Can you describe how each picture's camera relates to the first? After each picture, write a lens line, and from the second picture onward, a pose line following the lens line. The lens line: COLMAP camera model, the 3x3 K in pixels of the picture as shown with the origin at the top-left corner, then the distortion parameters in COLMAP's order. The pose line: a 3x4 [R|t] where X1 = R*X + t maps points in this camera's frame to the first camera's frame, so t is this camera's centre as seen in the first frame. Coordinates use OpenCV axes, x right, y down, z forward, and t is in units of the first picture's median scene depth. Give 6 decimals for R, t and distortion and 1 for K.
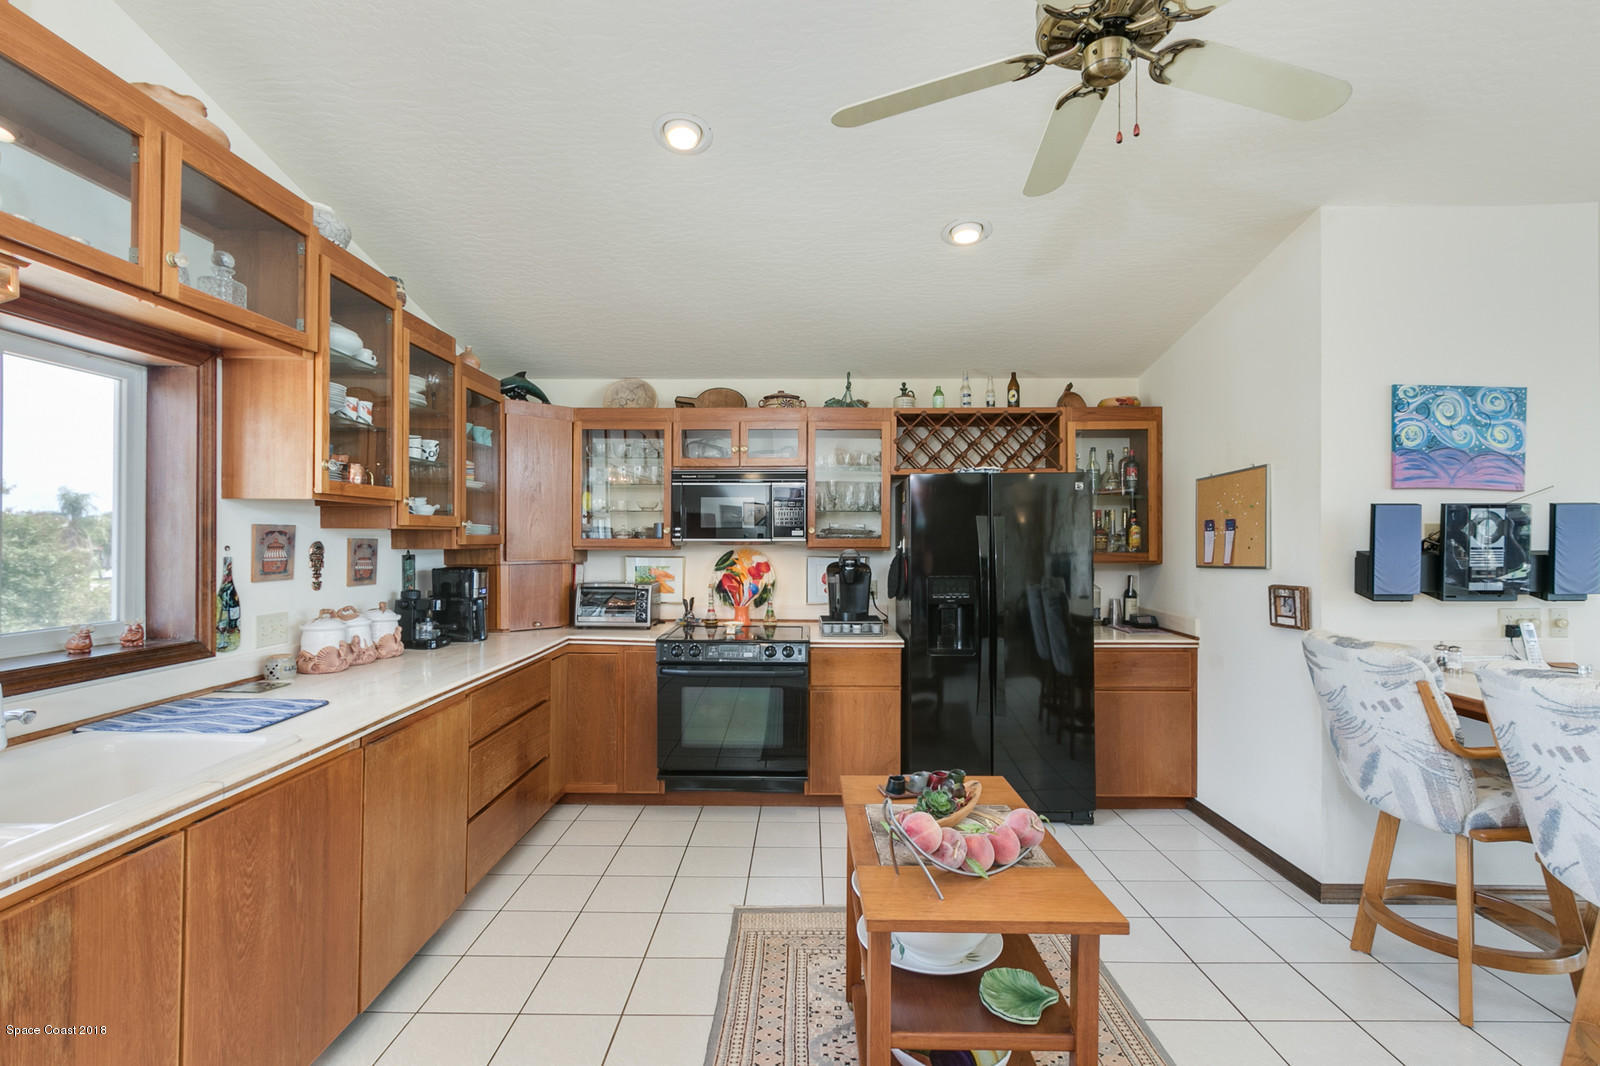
lens RADIAL K [[753.8, 0, 798.5], [0, 753.8, 539.0], [0, 0, 1]] dist [-0.002271, -0.000183]
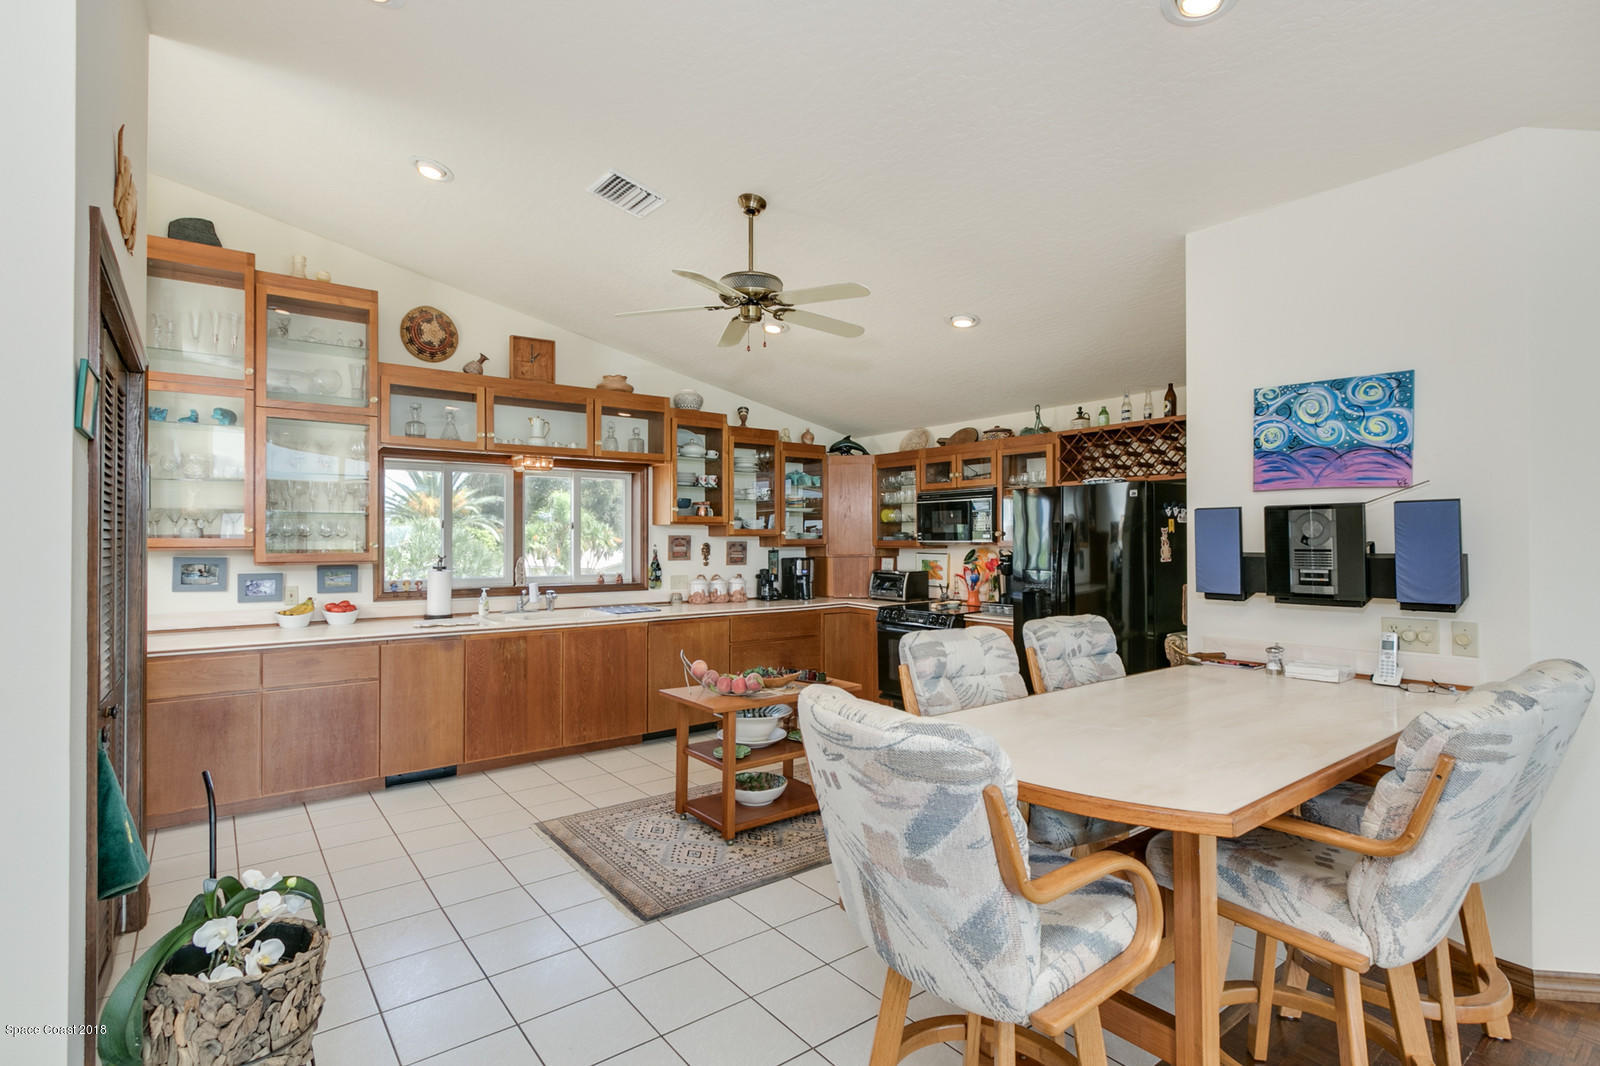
lens RADIAL K [[784.0, 0, 797.6], [0, 784.0, 531.1], [0, 0, 1]] dist [0.005121, -0.003903]
pose [[0.610921, -0.011191, -0.791613, 1.255349], [0.003832, 0.999930, -0.011179, -0.004013], [0.791683, 0.003796, 0.610921, -0.137284]]
